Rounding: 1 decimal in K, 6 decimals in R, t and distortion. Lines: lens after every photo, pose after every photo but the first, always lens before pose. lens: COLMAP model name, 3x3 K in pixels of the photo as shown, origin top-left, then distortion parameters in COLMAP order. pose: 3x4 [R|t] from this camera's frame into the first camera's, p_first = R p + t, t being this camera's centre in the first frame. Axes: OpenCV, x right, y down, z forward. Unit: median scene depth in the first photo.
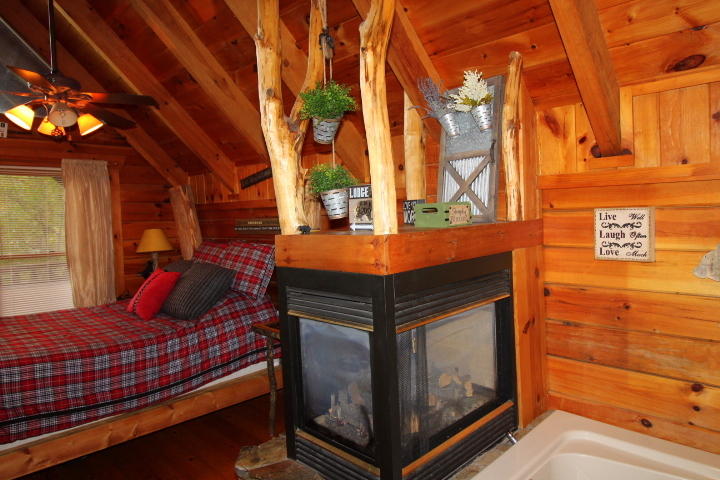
lens RADIAL K [[464.3, 0, 358.4], [0, 464.3, 235.2], [0, 0, 1]] dist [0.005761, -0.007826]
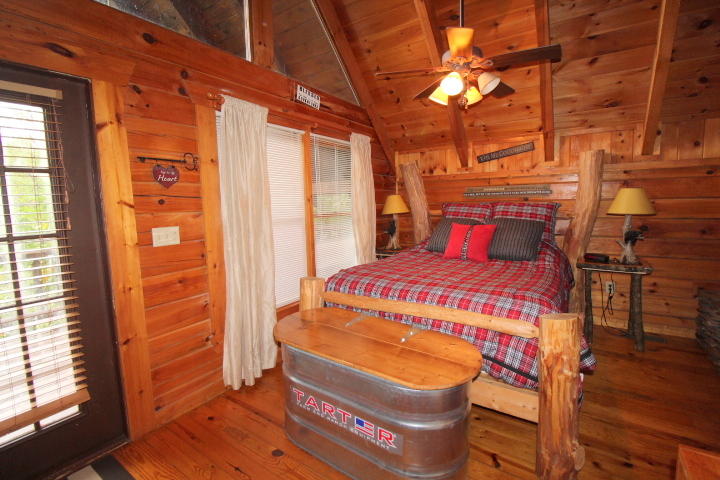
lens RADIAL K [[333.2, 0, 366.6], [0, 333.2, 230.4], [0, 0, 1]] dist [-0.002943, -0.000571]
pose [[0.979369, -0.015198, 0.201507, -0.978825], [0.006166, 0.998951, 0.045372, 0.056352], [-0.201985, -0.043193, 0.978436, 0.203604]]
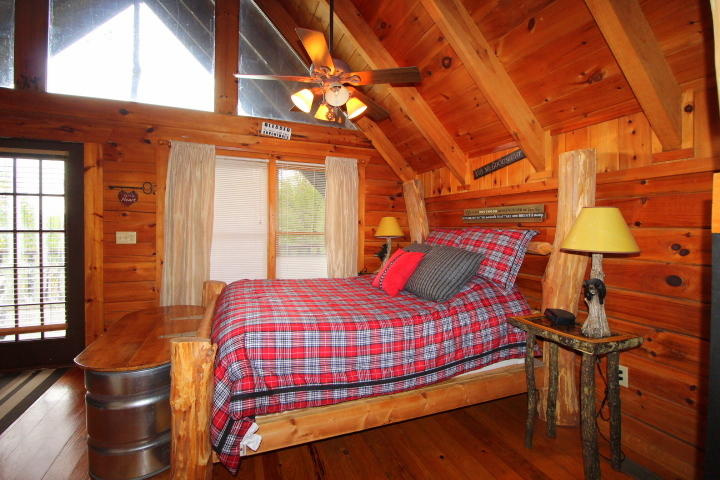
lens RADIAL K [[333.2, 0, 364.9], [0, 333.2, 236.7], [0, 0, 1]] dist [-0.002943, -0.000571]
pose [[0.915232, 0.050158, -0.399794, -0.225560], [-0.053883, 0.998545, 0.001924, 0.052662], [0.399309, 0.019782, 0.916603, 0.294787]]
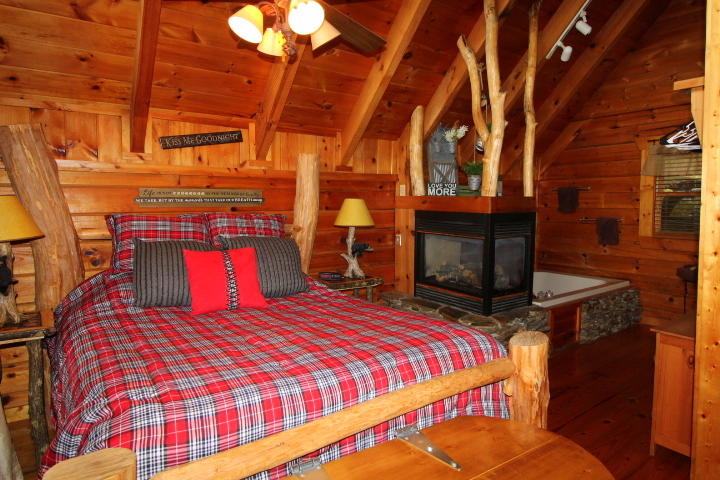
lens RADIAL K [[436.8, 0, 362.4], [0, 436.8, 236.6], [0, 0, 1]] dist [-0.007263, 0.001483]
pose [[0.171887, -0.042414, 0.984203, -1.205363], [0.042136, 0.998475, 0.035670, 0.045103], [-0.984215, 0.035340, 0.173412, 0.728620]]
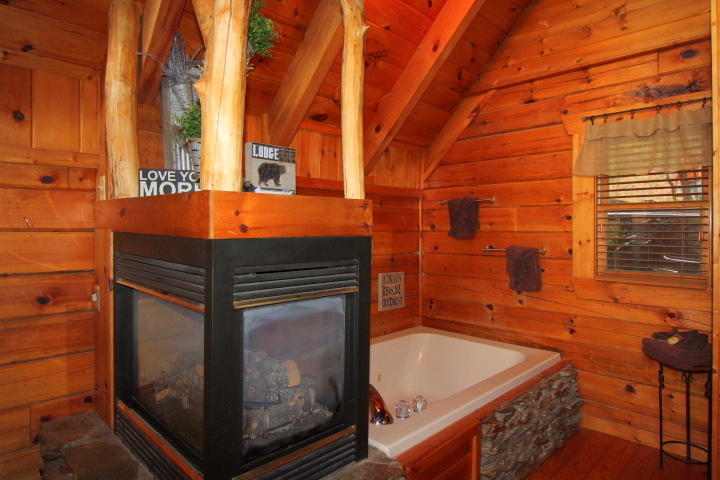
lens RADIAL K [[436.8, 0, 359.1], [0, 436.8, 234.8], [0, 0, 1]] dist [-0.007263, 0.001483]
pose [[0.010030, 0.021272, 0.999723, -0.467189], [0.041677, 0.998896, -0.021672, 0.049695], [-0.999081, 0.041883, 0.009133, 0.479057]]
